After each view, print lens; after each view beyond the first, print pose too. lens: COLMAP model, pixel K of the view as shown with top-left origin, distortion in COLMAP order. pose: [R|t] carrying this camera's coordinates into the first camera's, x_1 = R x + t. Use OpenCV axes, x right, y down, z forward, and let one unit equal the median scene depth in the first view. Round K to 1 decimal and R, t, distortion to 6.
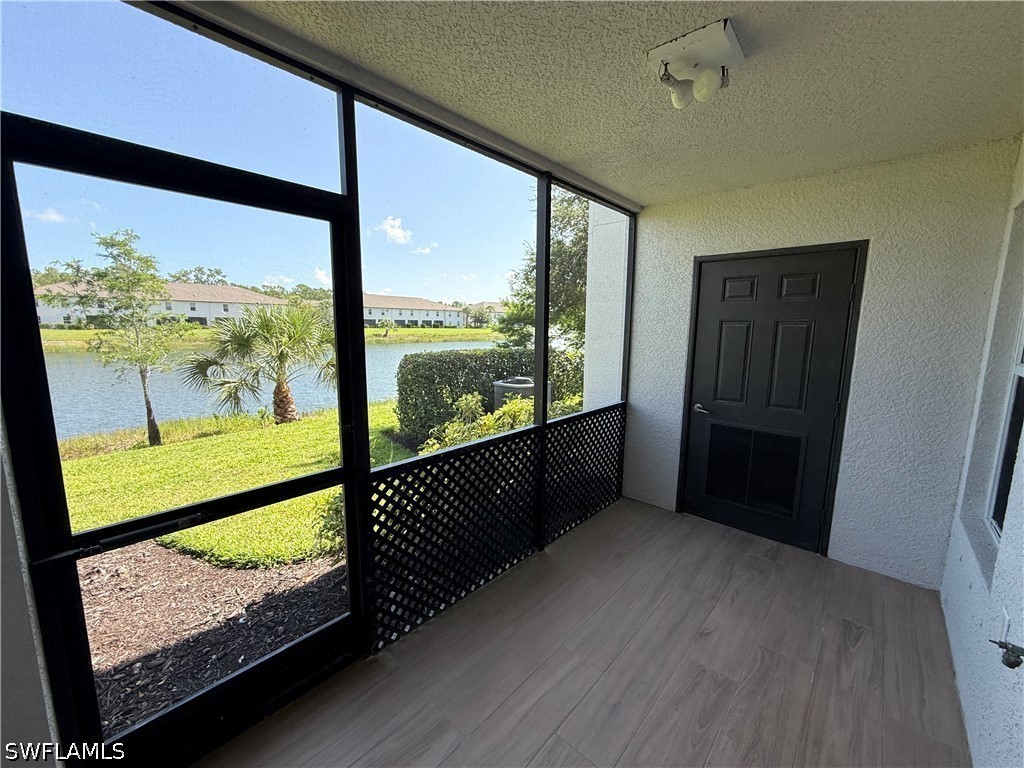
lens RADIAL K [[409.0, 0, 506.4], [0, 409.0, 381.4], [0, 0, 1]] dist [-0.002249, -0.000496]
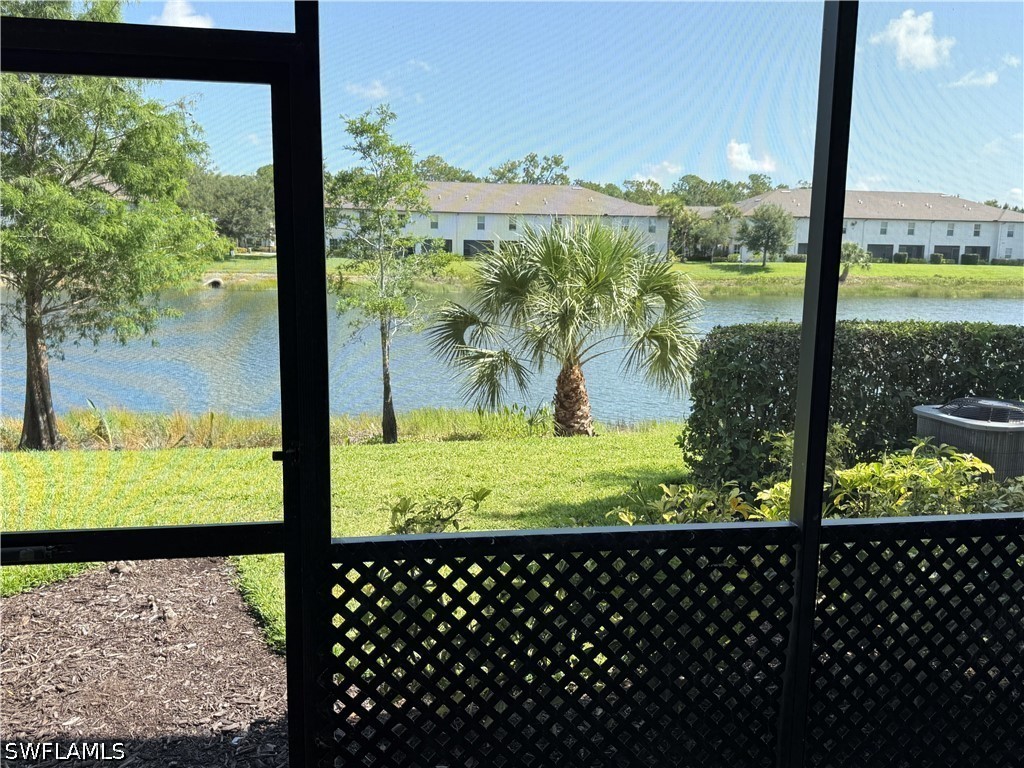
lens RADIAL K [[859.8, 0, 520.8], [0, 859.8, 389.3], [0, 0, 1]] dist [0.063650, -0.051224]
pose [[0.793907, 0.102321, -0.599368, 0.111636], [-0.092762, 0.994582, 0.046920, -0.012039], [0.600922, 0.018348, 0.799097, 0.049537]]
